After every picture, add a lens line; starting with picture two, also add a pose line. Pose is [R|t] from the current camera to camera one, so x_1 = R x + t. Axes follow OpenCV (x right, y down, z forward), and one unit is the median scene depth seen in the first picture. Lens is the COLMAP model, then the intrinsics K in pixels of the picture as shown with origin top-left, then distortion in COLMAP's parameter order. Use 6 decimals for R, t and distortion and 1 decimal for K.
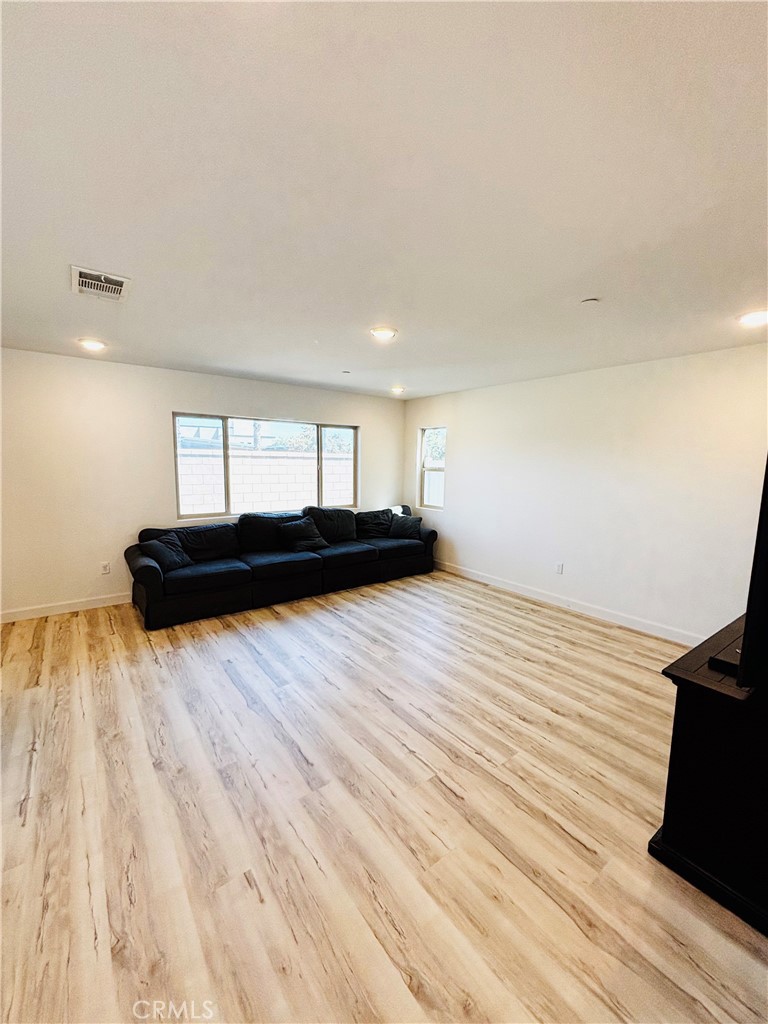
lens RADIAL K [[415.3, 0, 386.9], [0, 415.3, 513.3], [0, 0, 1]] dist [0.003432, 0.000868]
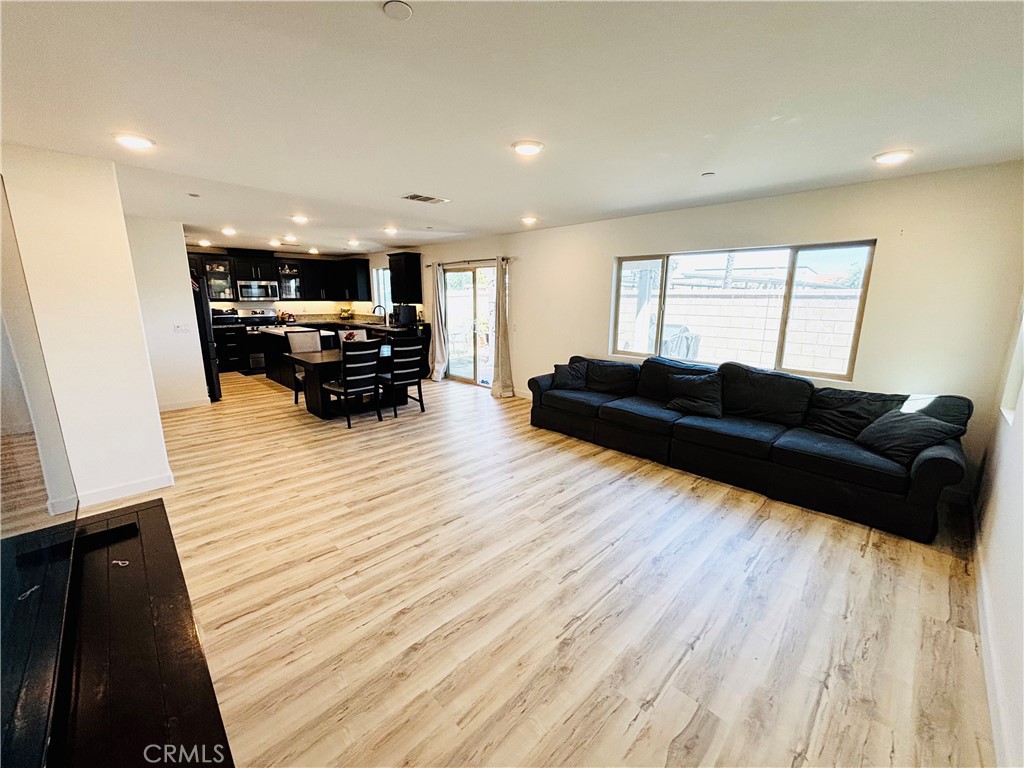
lens RADIAL K [[415.3, 0, 509.8], [0, 415.3, 386.8], [0, 0, 1]] dist [0.003432, 0.000868]
pose [[0.122205, 0.199830, -0.972180, 0.759923], [-0.129820, 0.974325, 0.183952, -0.088656], [0.983978, 0.103728, 0.145010, 0.738396]]
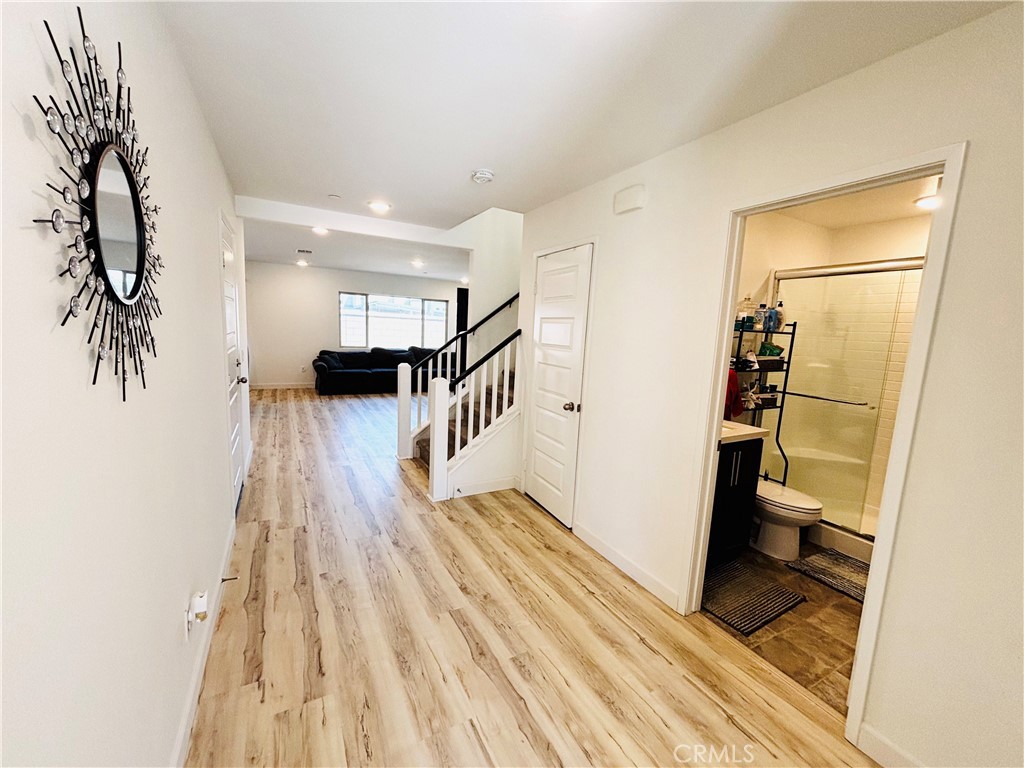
lens RADIAL K [[415.3, 0, 525.1], [0, 415.3, 393.0], [0, 0, 1]] dist [0.003432, 0.000868]
pose [[0.992272, 0.050181, -0.113478, 0.726434], [-0.047544, 0.998535, 0.025836, 0.168517], [0.114608, -0.020241, 0.993205, -1.021182]]
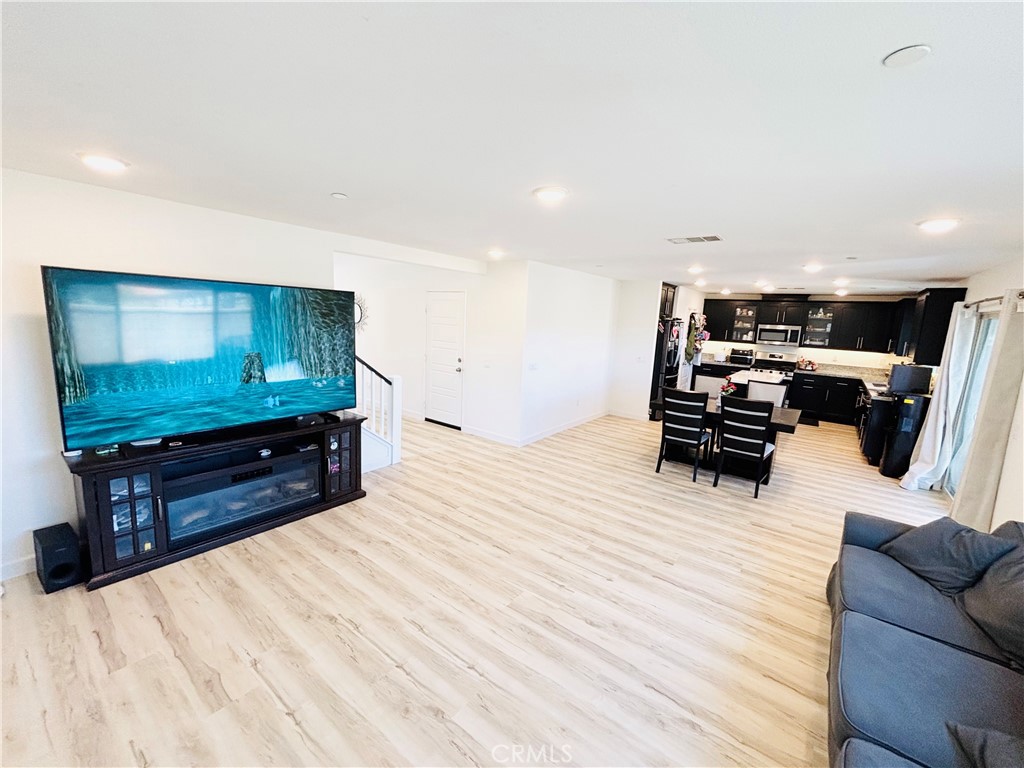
lens RADIAL K [[415.3, 0, 509.9], [0, 415.3, 382.4], [0, 0, 1]] dist [0.003432, 0.000868]
pose [[-0.964981, -0.018748, -0.261648, 0.218482], [-0.093904, 0.956031, 0.277824, -0.255201], [0.244935, 0.292665, -0.924313, 1.500132]]
